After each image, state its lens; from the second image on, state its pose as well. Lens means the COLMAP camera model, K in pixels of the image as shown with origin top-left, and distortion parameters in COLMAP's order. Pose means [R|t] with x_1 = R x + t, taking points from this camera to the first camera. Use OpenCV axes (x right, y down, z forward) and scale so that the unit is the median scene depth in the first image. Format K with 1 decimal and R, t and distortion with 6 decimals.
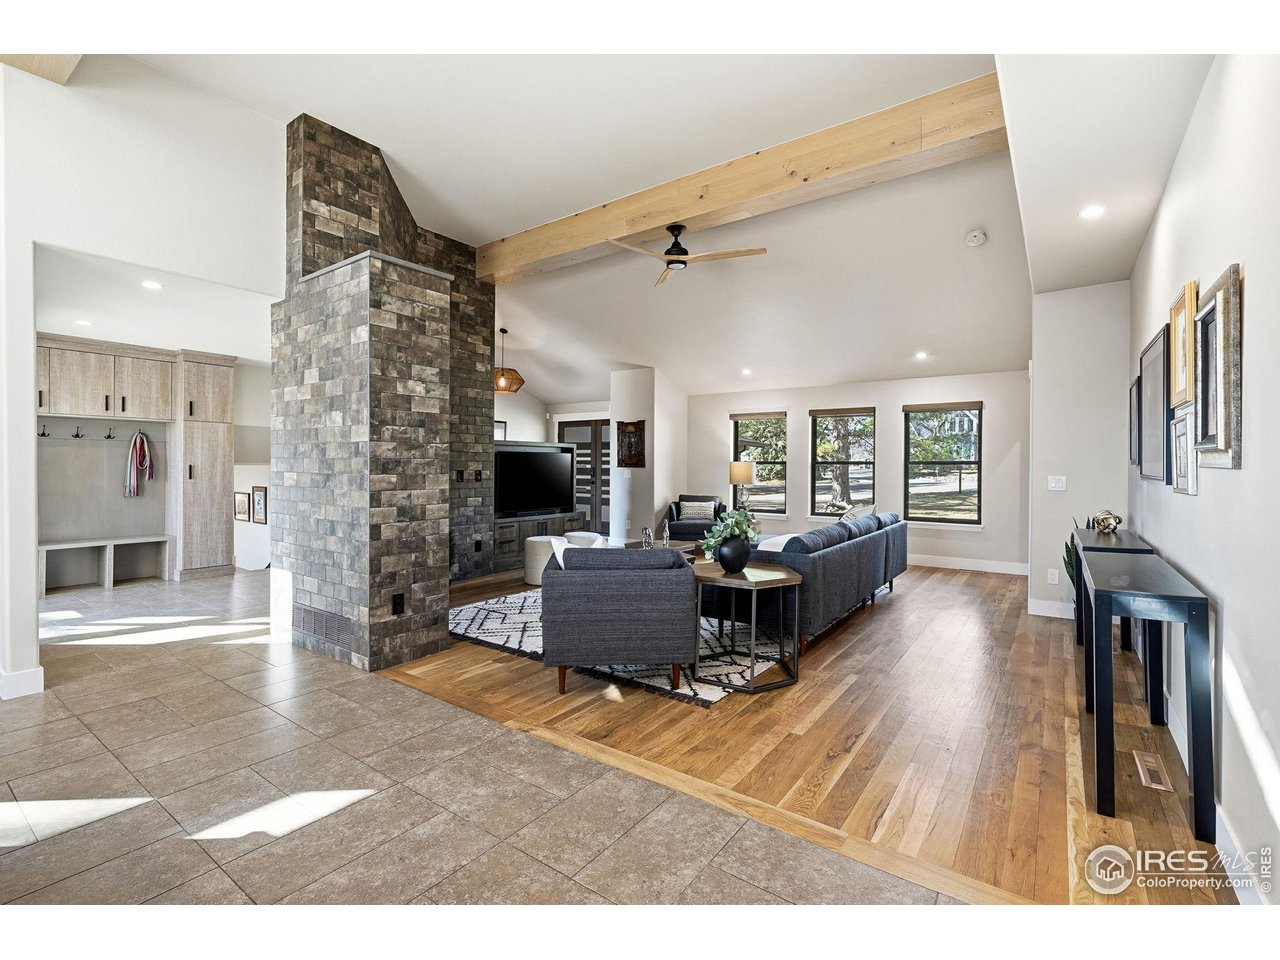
lens RADIAL K [[590.2, 0, 638.7], [0, 590.2, 465.9], [0, 0, 1]] dist [-0.008712, 0.000411]
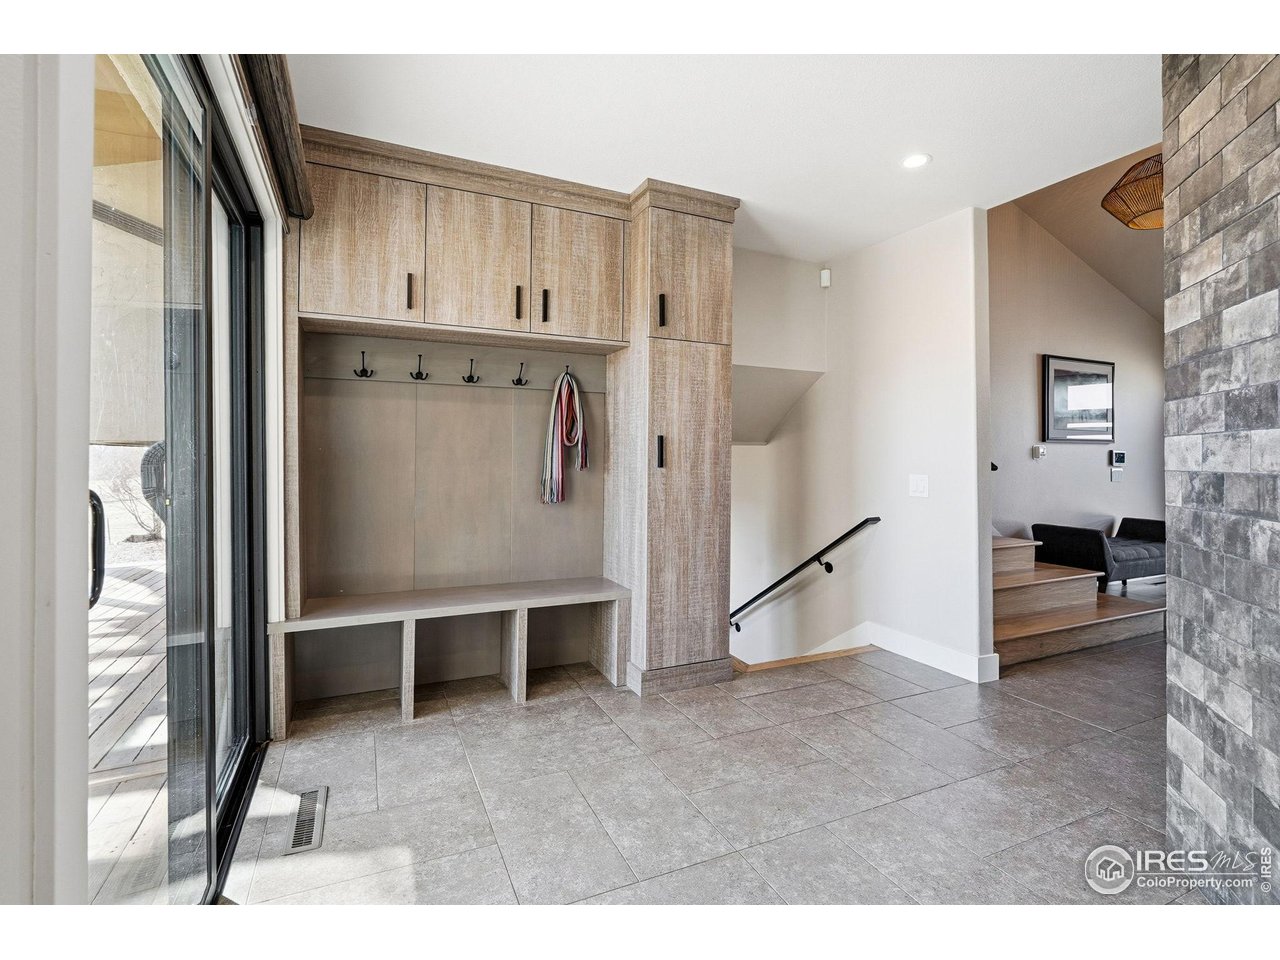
lens RADIAL K [[590.2, 0, 638.7], [0, 590.2, 465.9], [0, 0, 1]] dist [-0.008712, 0.000411]
pose [[0.874543, 0.000780, -0.484947, -0.559421], [-0.004874, 0.999962, -0.007182, 0.024900], [0.484923, 0.008644, 0.874514, 0.597773]]
